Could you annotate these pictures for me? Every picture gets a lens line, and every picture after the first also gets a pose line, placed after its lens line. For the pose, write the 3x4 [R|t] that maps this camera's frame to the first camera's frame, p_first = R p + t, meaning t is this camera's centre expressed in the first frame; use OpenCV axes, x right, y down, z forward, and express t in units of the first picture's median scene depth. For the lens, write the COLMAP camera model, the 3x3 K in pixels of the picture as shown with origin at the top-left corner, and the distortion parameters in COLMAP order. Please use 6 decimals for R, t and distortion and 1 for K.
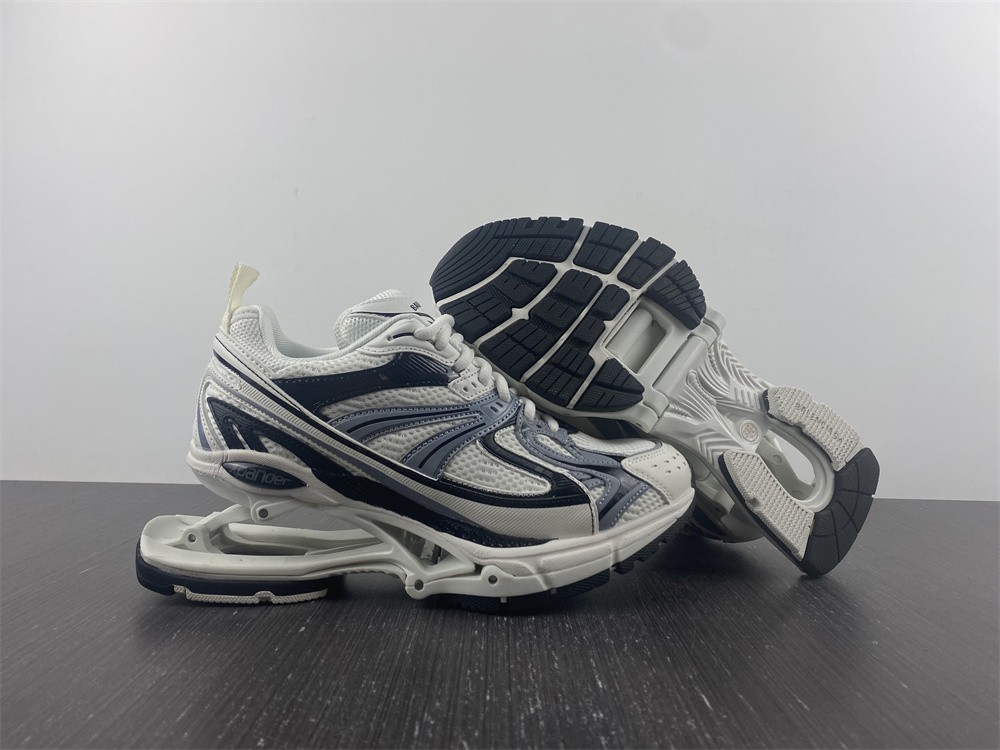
lens RADIAL K [[753.0, 0, 500.0], [0, 753.0, 375.0], [0, 0, 1]] dist [0.187422, -0.550122]
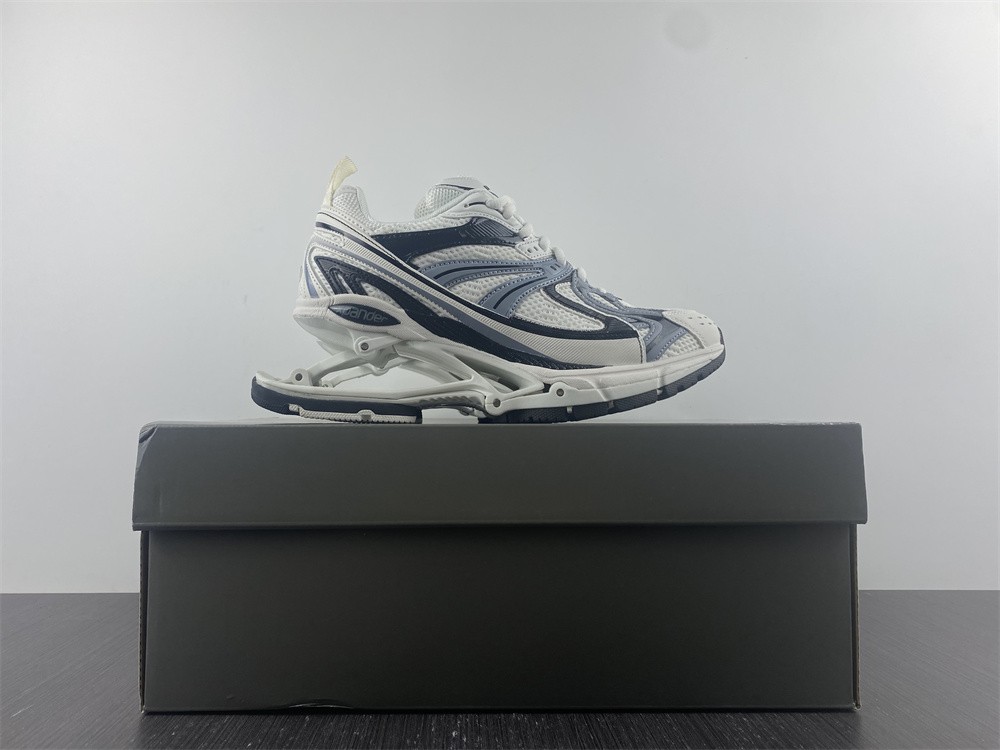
lens RADIAL K [[753.0, 0, 500.0], [0, 753.0, 375.0], [0, 0, 1]] dist [0.187422, -0.550122]
pose [[0.999831, -0.016557, 0.008035, -0.107926], [0.017305, 0.994399, -0.104263, 0.347845], [-0.006264, 0.104384, 0.994517, -0.167027]]
